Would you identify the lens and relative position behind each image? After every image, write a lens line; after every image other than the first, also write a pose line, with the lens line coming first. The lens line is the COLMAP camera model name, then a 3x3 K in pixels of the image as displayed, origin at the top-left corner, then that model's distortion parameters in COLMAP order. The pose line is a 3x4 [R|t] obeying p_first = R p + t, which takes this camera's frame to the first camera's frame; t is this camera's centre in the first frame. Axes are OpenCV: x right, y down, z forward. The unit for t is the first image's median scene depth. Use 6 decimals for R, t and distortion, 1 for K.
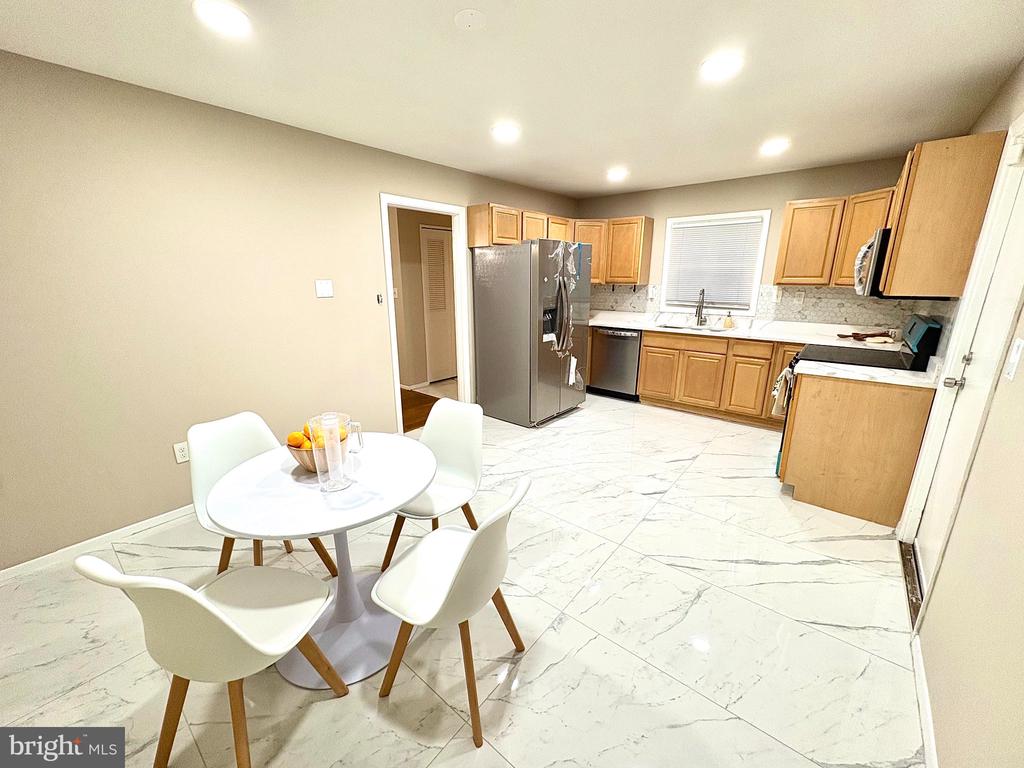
lens RADIAL K [[407.7, 0, 512.9], [0, 407.7, 381.5], [0, 0, 1]] dist [0.001768, -0.000533]
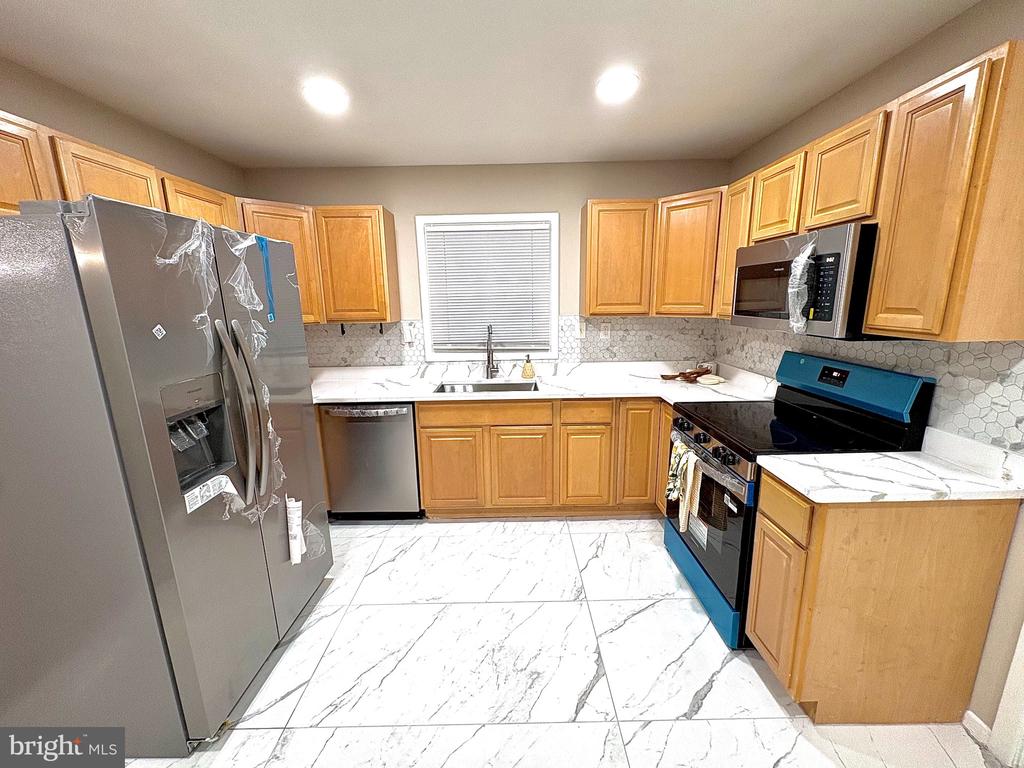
lens RADIAL K [[407.7, 0, 511.3], [0, 407.7, 383.4], [0, 0, 1]] dist [0.001768, -0.000533]
pose [[0.773502, -0.143902, 0.617241, 0.081159], [0.177946, 0.984019, 0.006418, -0.144586], [-0.608301, 0.104872, 0.786748, 0.517180]]
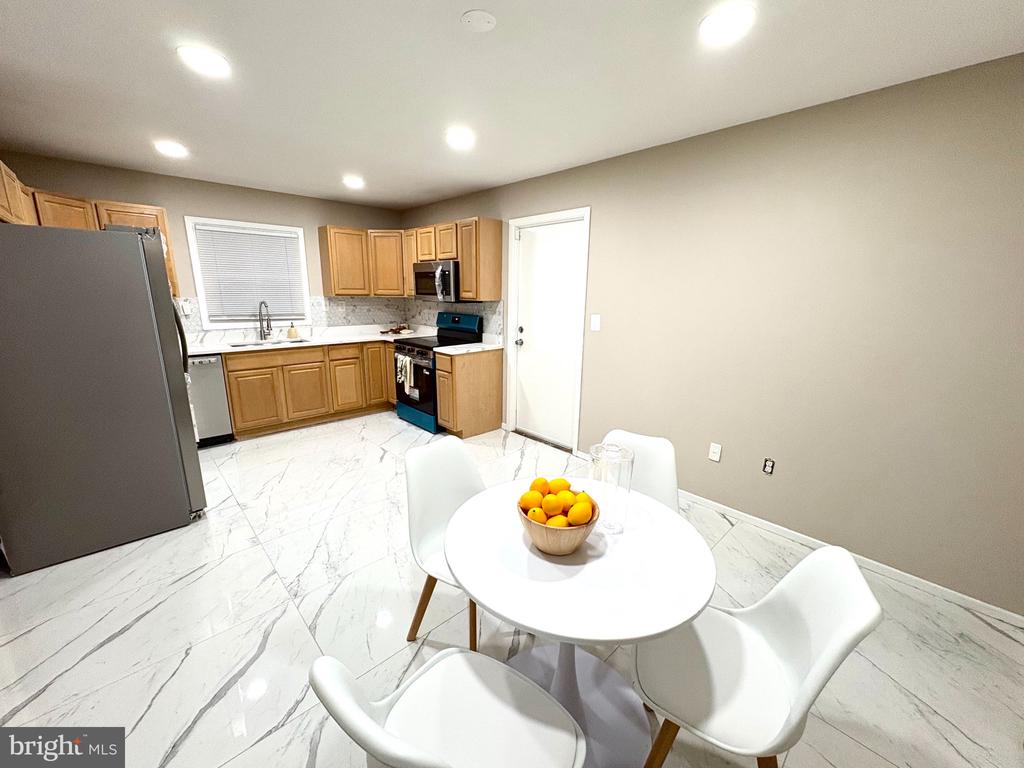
lens RADIAL K [[407.7, 0, 509.3], [0, 407.7, 382.4], [0, 0, 1]] dist [0.001768, -0.000533]
pose [[0.134248, -0.217330, 0.966822, -0.447369], [0.239017, 0.953950, 0.181248, -0.090012], [-0.961690, 0.206755, 0.180011, 0.352278]]
